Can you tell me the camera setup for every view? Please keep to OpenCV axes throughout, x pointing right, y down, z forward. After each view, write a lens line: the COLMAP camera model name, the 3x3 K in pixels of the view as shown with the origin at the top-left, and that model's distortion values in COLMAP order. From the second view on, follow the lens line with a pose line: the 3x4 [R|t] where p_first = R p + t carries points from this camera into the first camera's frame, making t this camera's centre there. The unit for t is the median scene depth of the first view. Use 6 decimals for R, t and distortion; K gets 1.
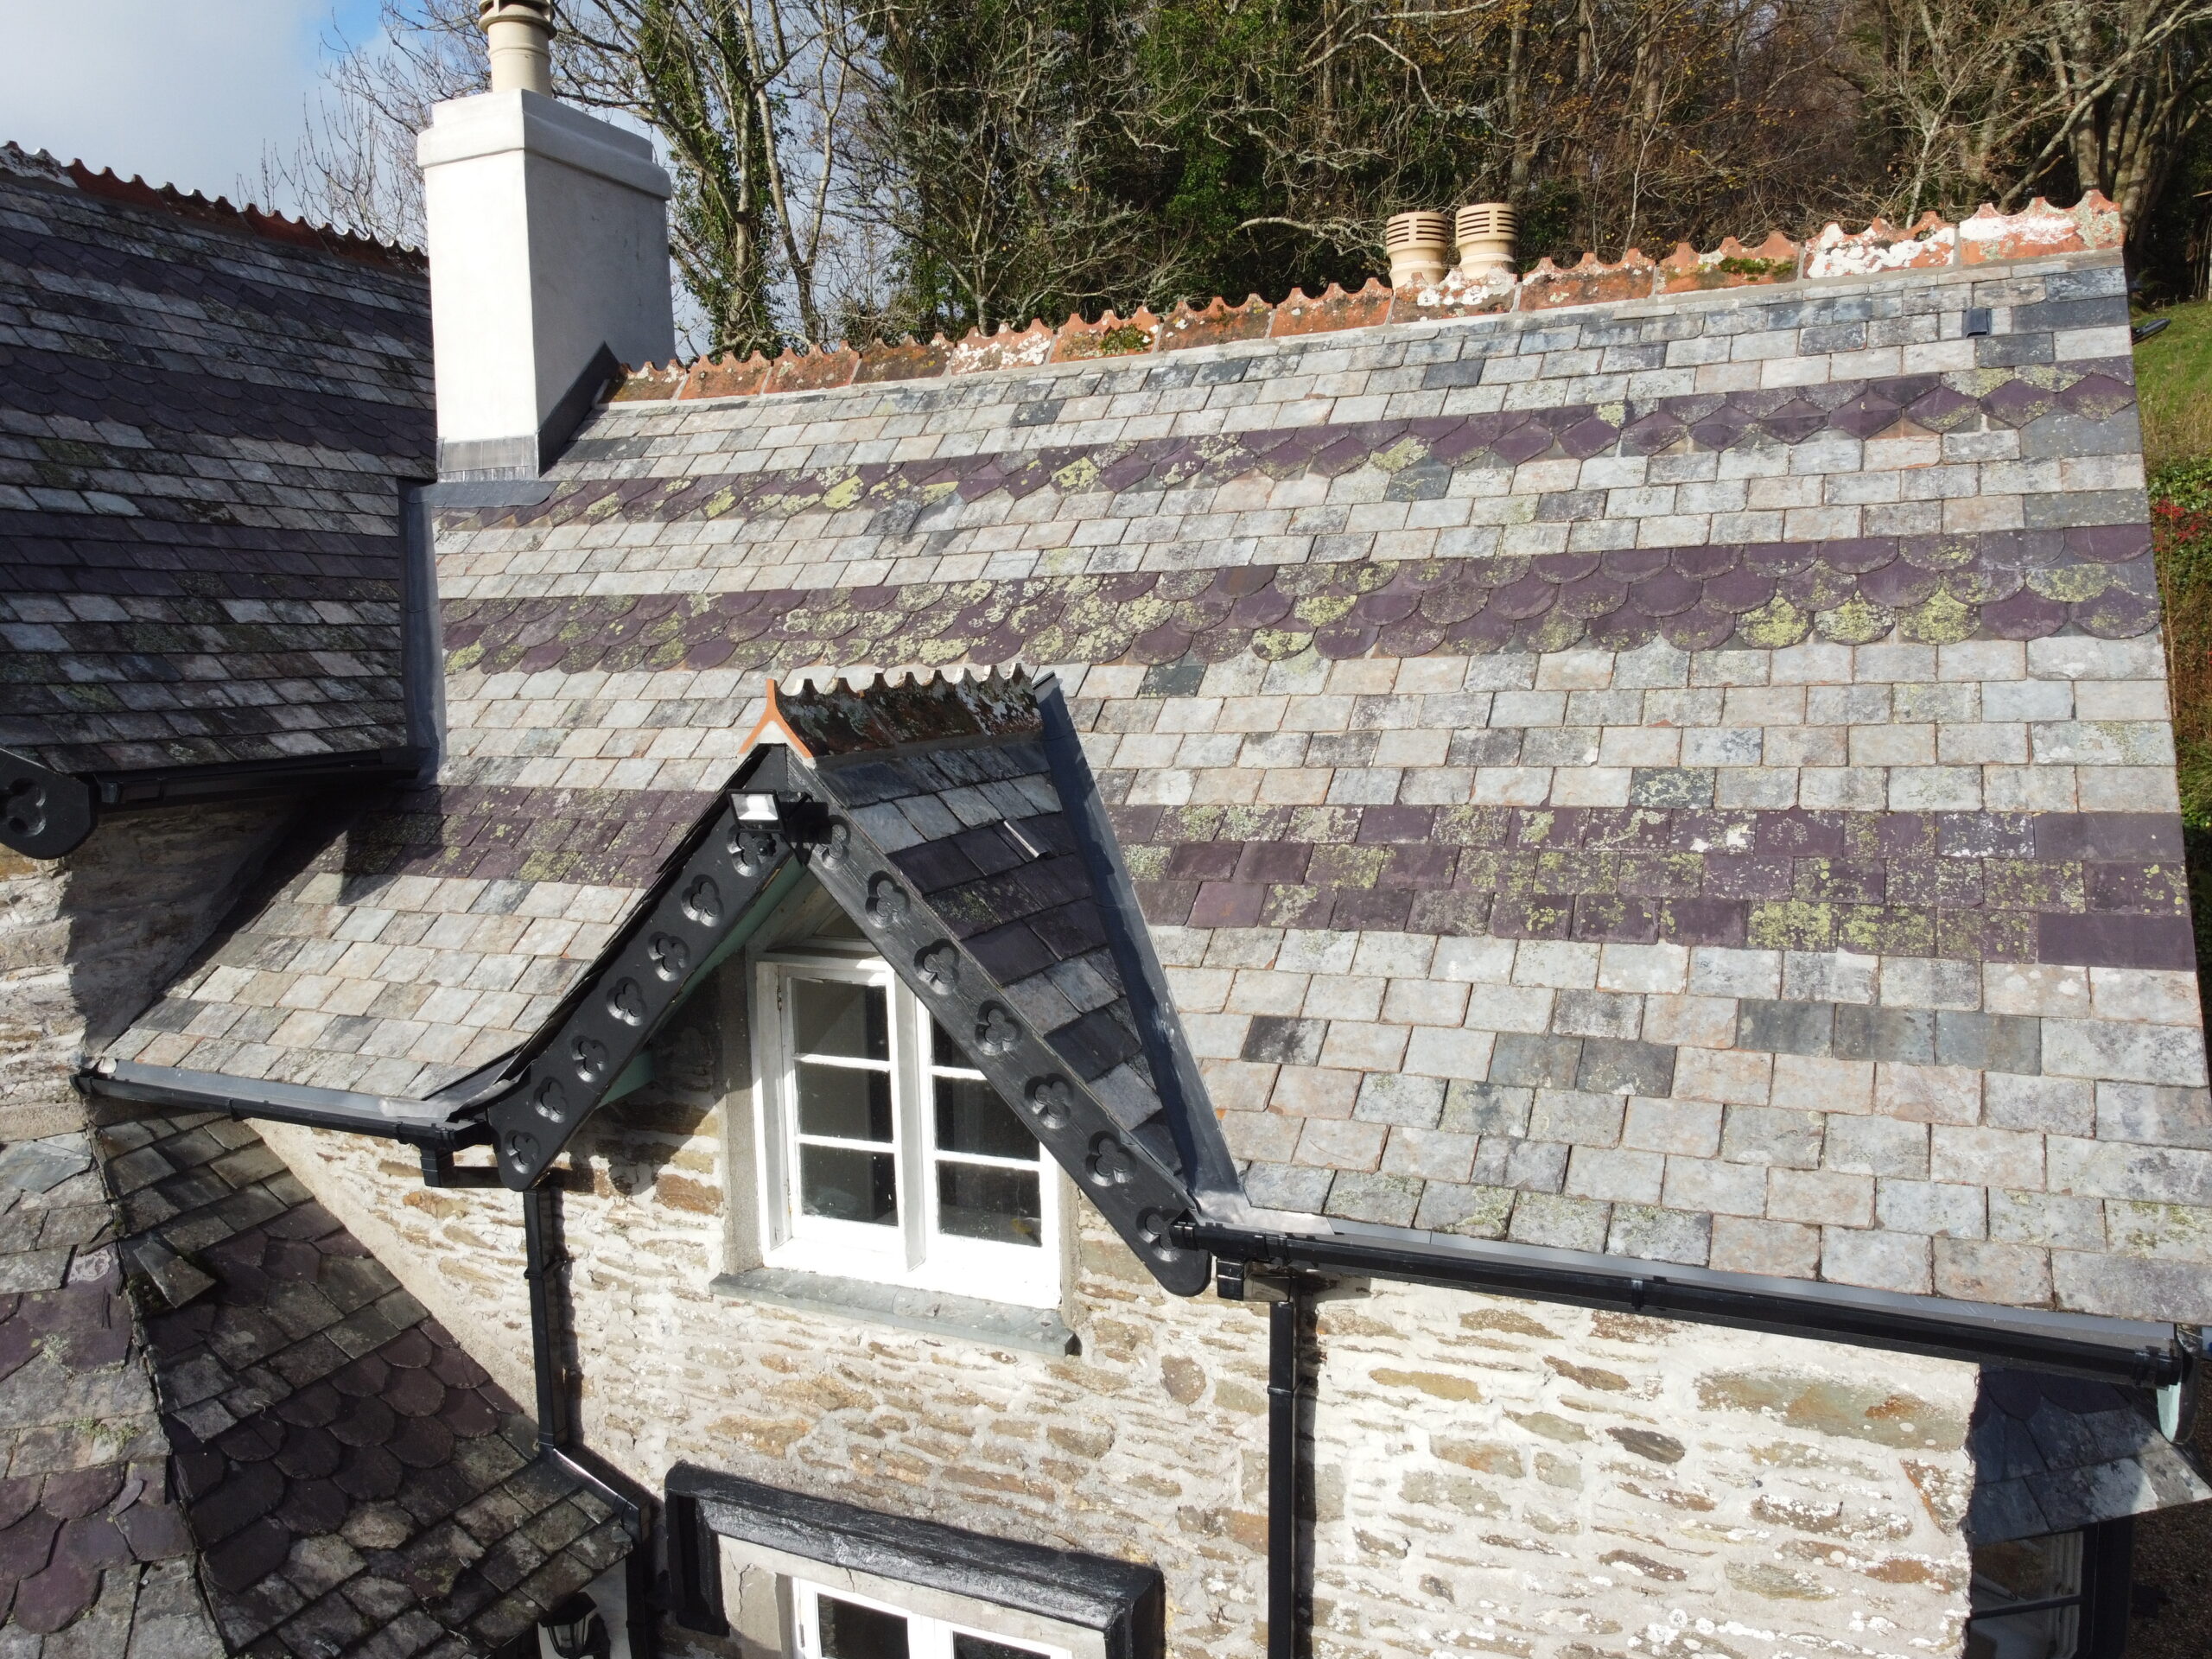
lens RADIAL K [[1675.7, 0, 1092.1], [0, 1675.7, 838.1], [0, 0, 1]] dist [0.009157, -0.013186]
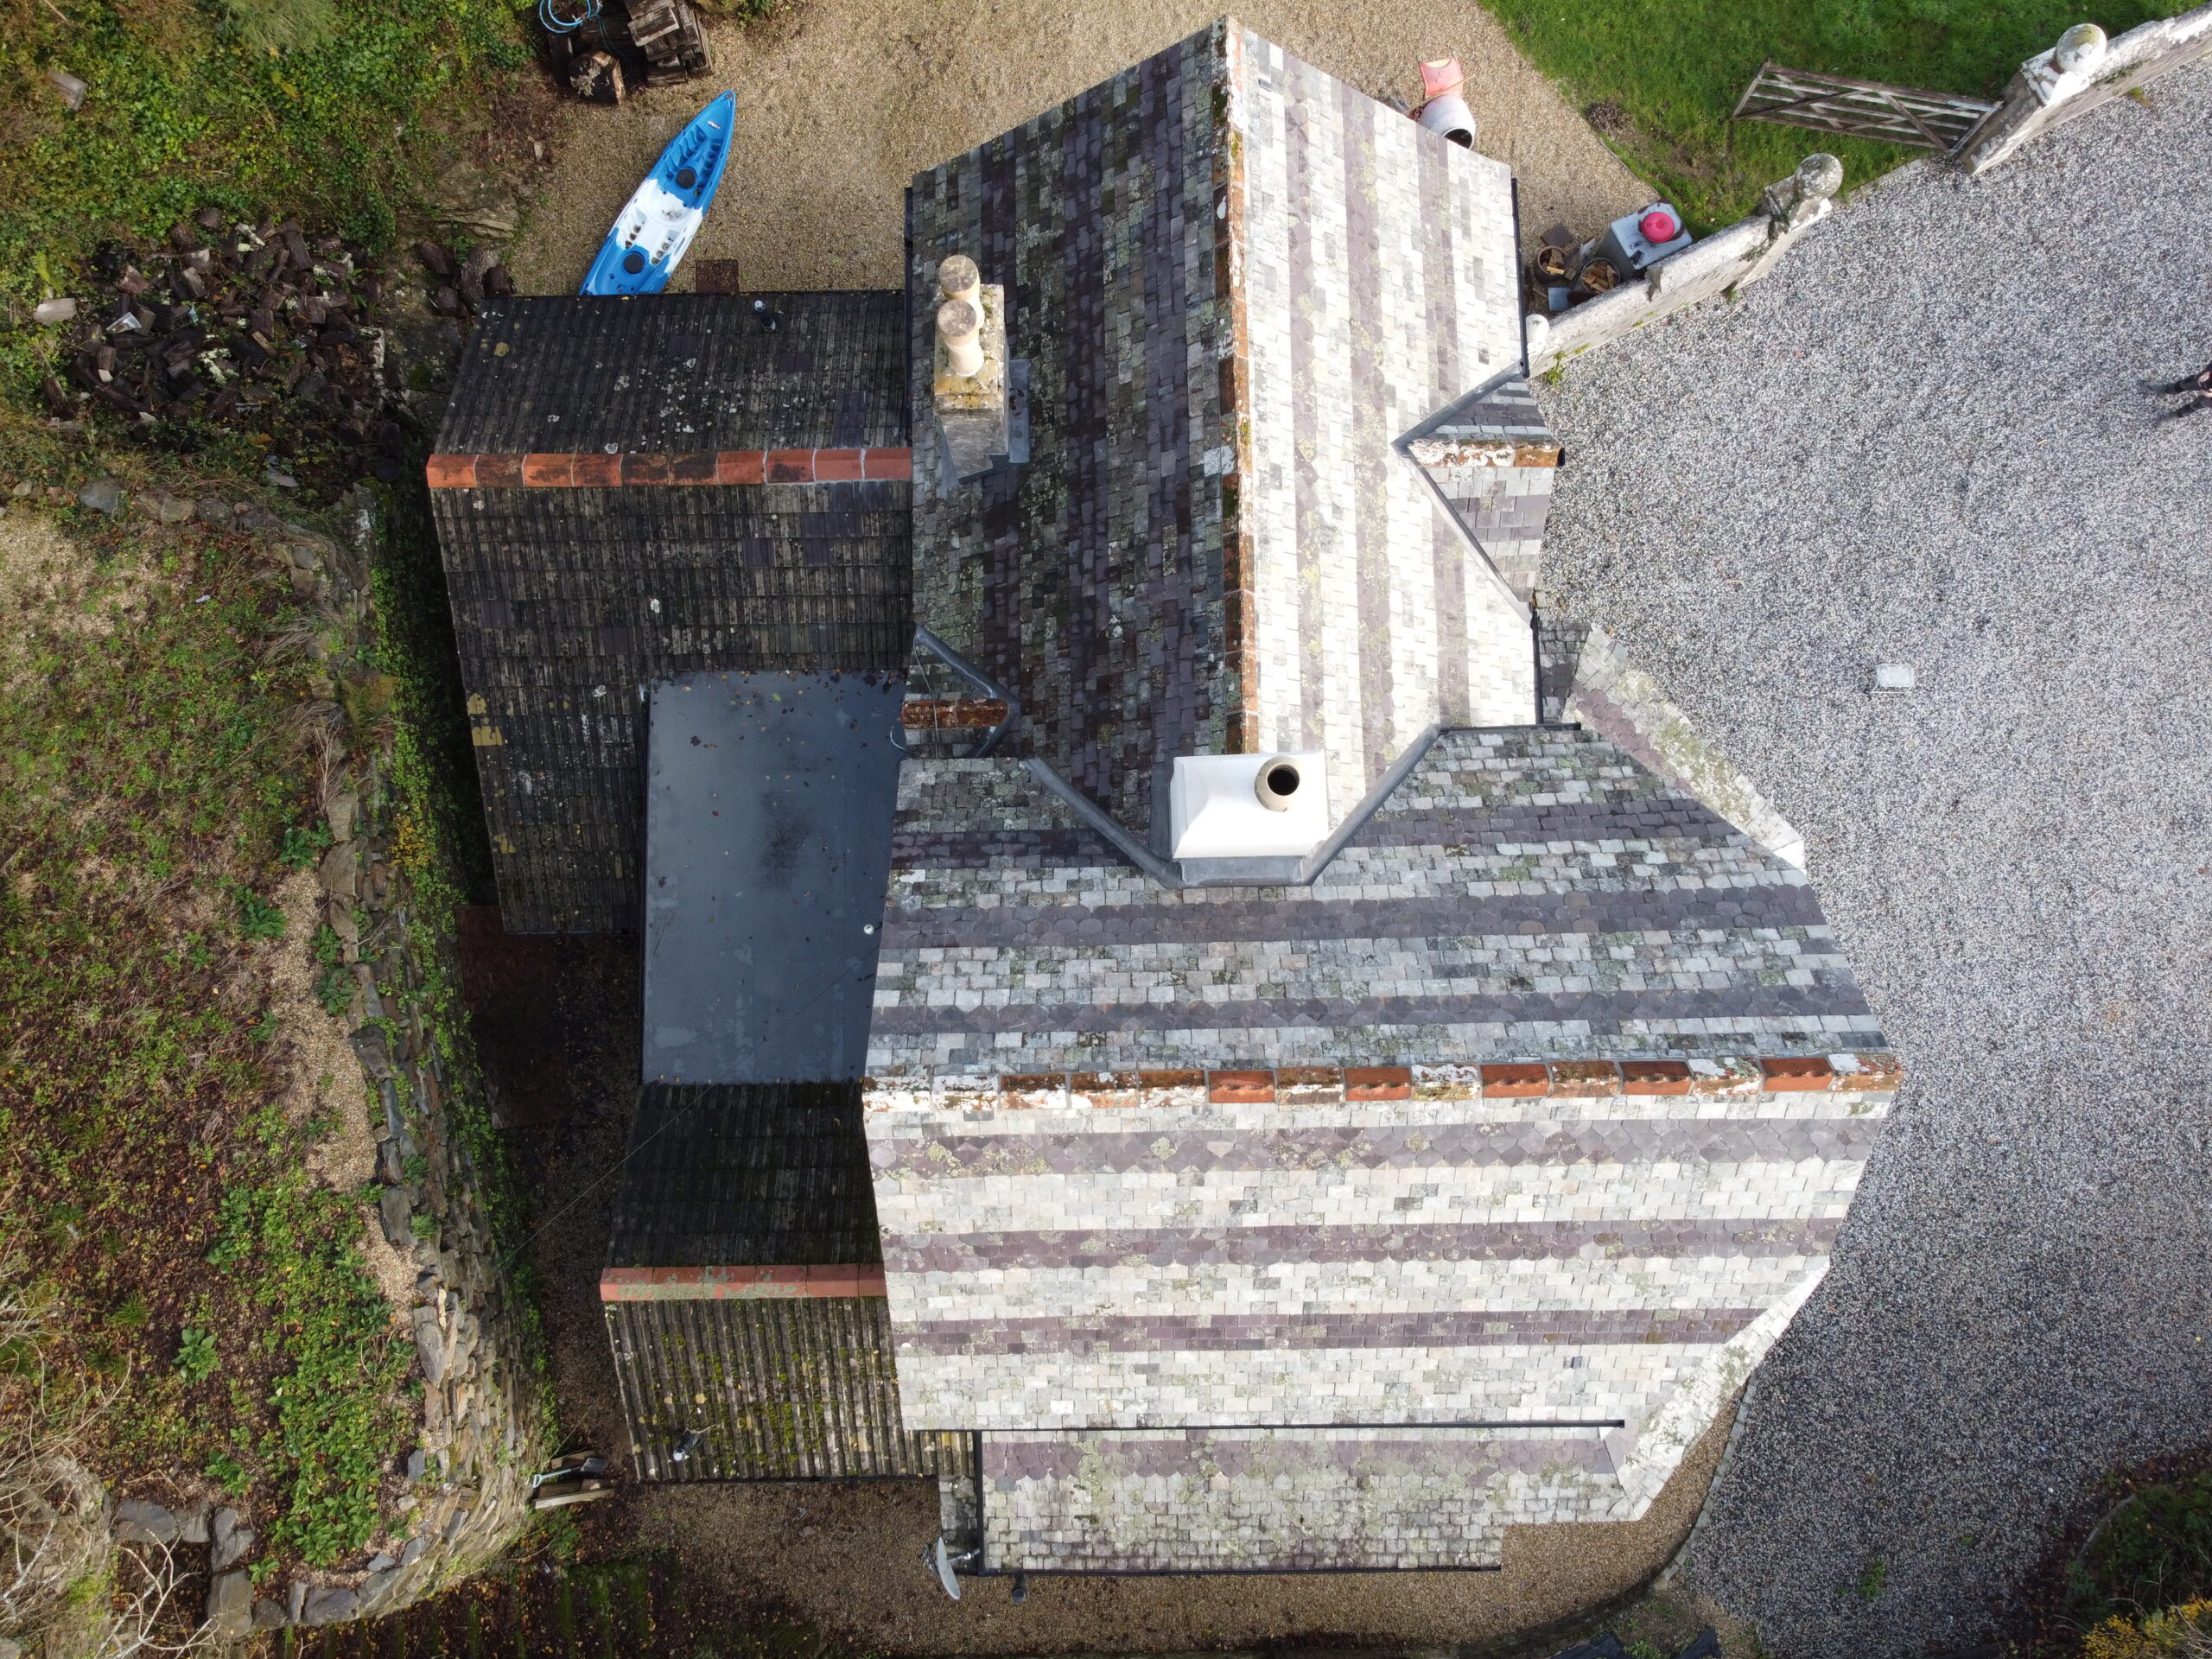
lens RADIAL K [[1675.7, 0, 1098.2], [0, 1675.7, 839.9], [0, 0, 1]] dist [0.009157, -0.013186]
pose [[-0.443702, -0.888106, 0.119984, -0.721248], [0.128062, 0.069677, 0.989316, -2.849605], [-0.886977, 0.454327, 0.082817, 1.544679]]
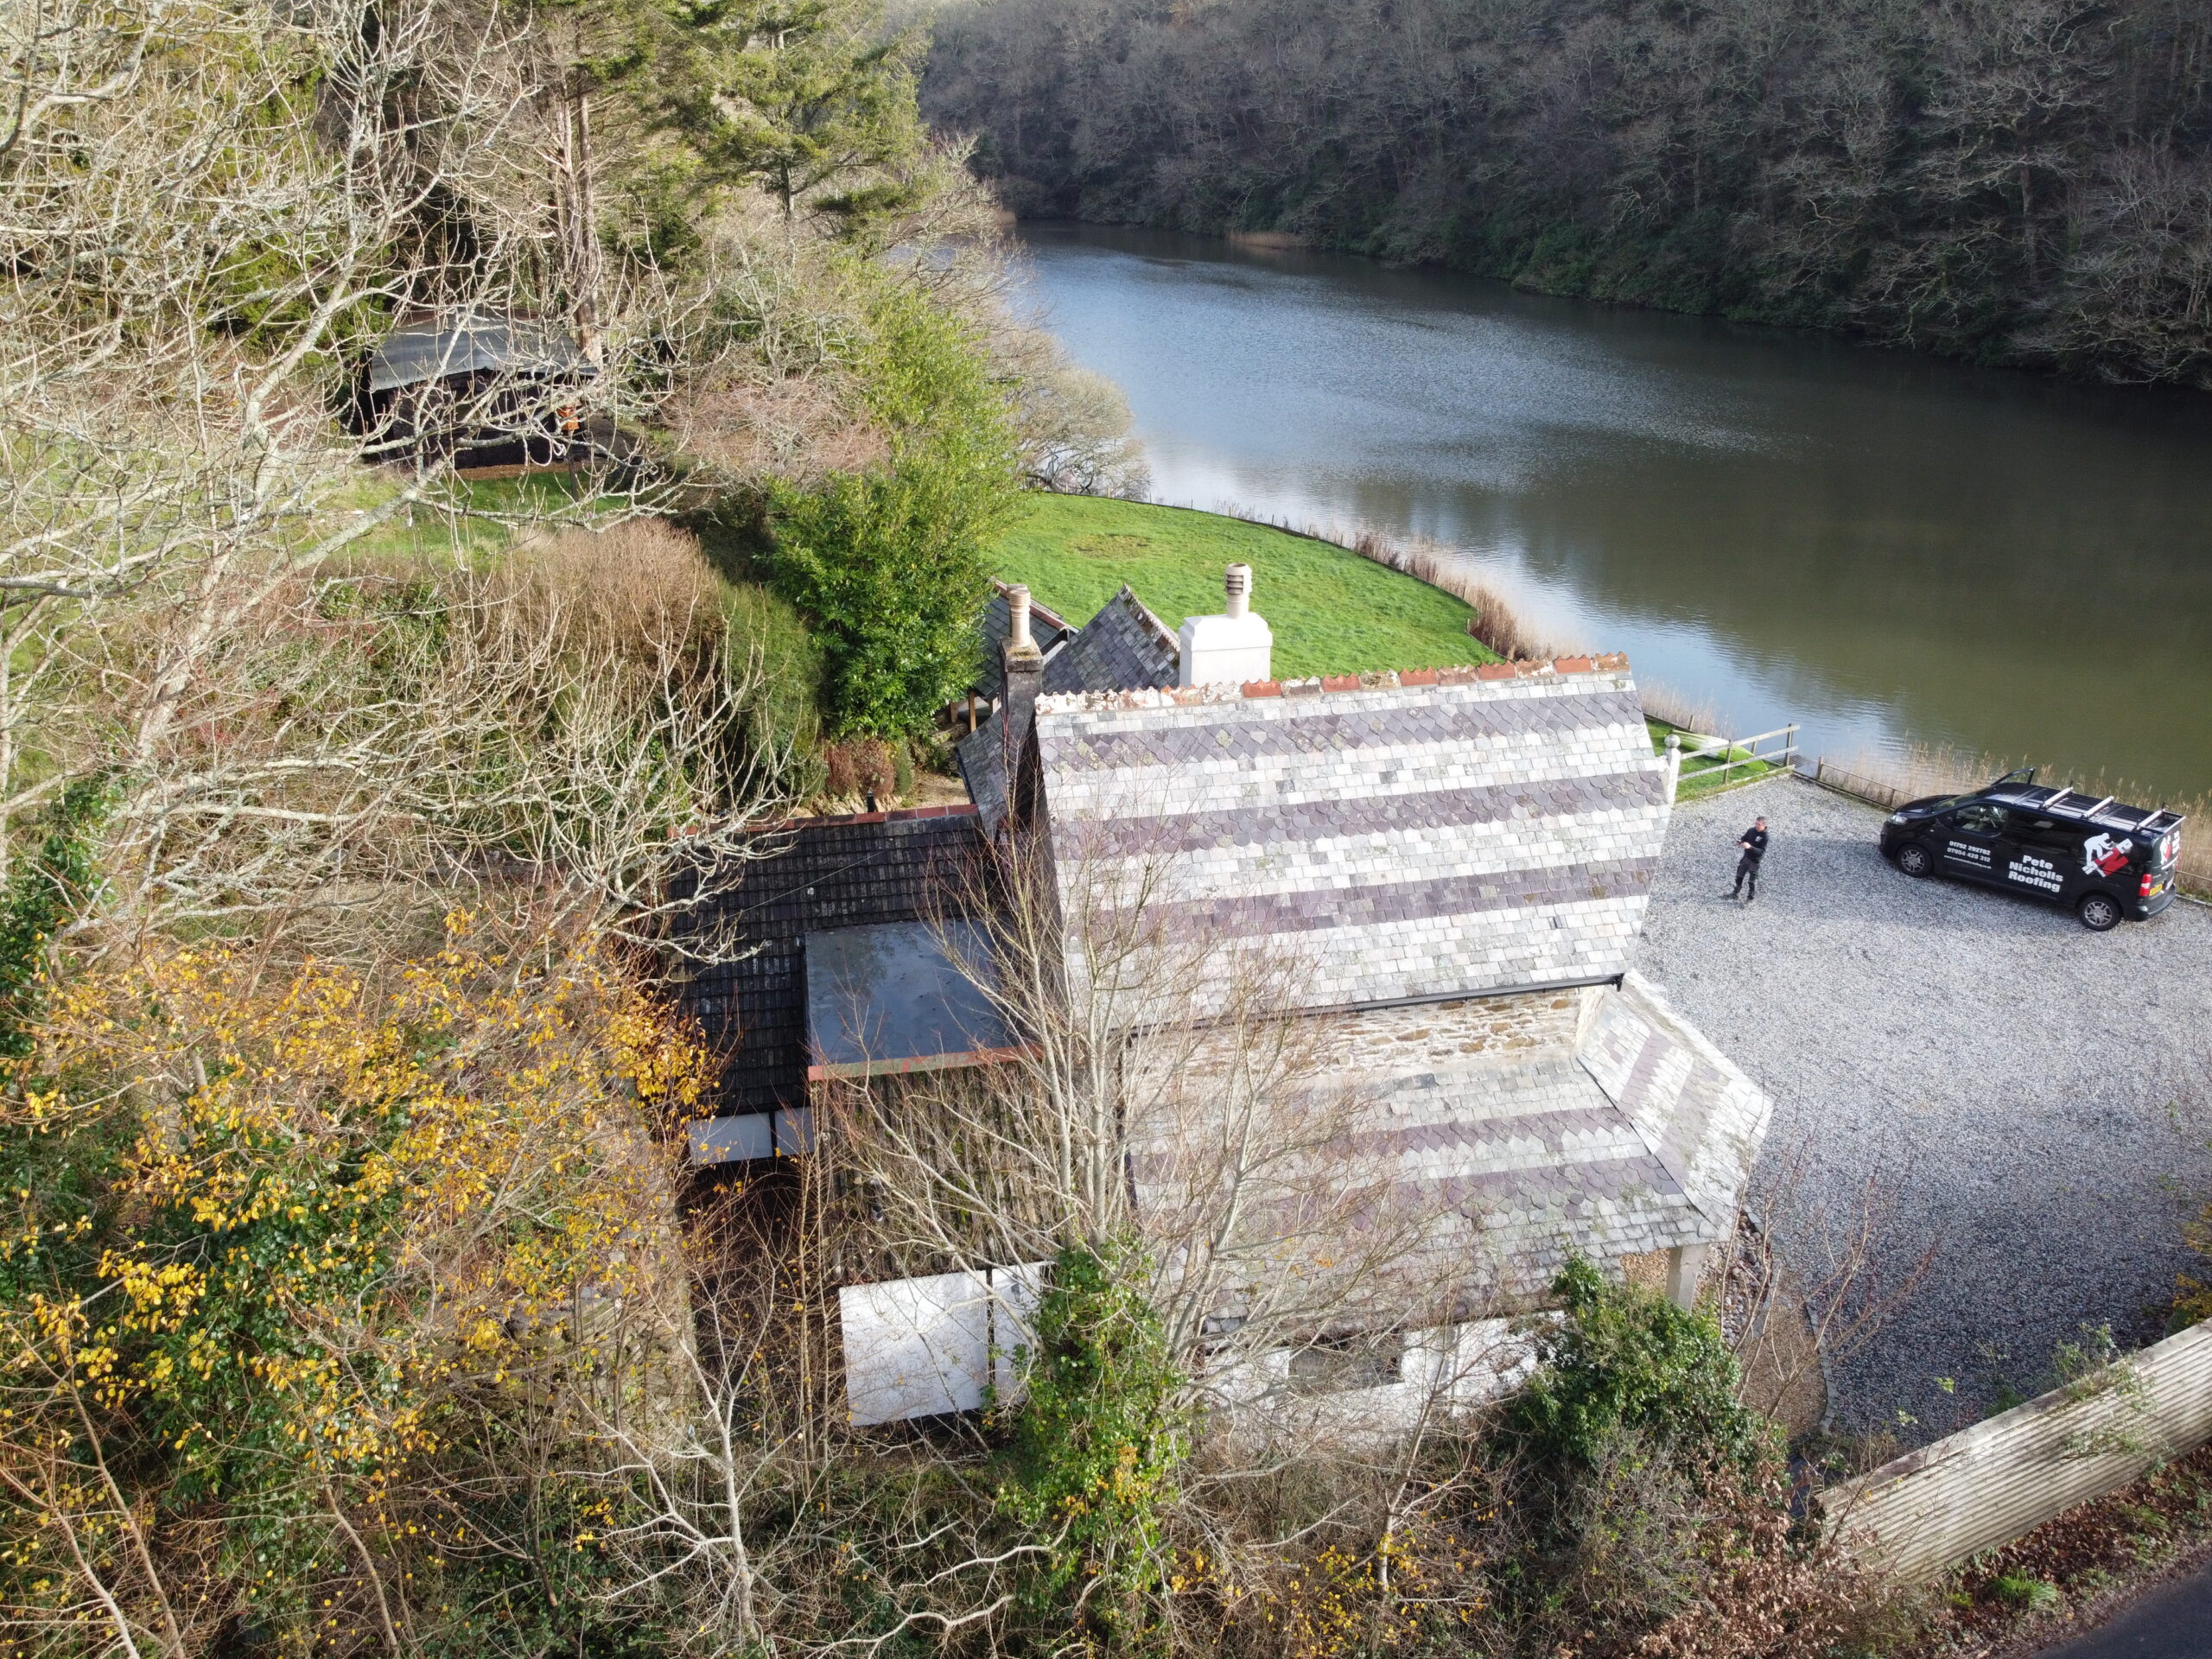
lens RADIAL K [[1675.7, 0, 1097.5], [0, 1675.7, 834.3], [0, 0, 1]] dist [0.009157, -0.013186]
pose [[-0.592926, -0.293189, 0.749986, -3.453293], [0.118206, 0.889583, 0.441213, -1.994095], [-0.796534, 0.350259, -0.492800, 3.903457]]
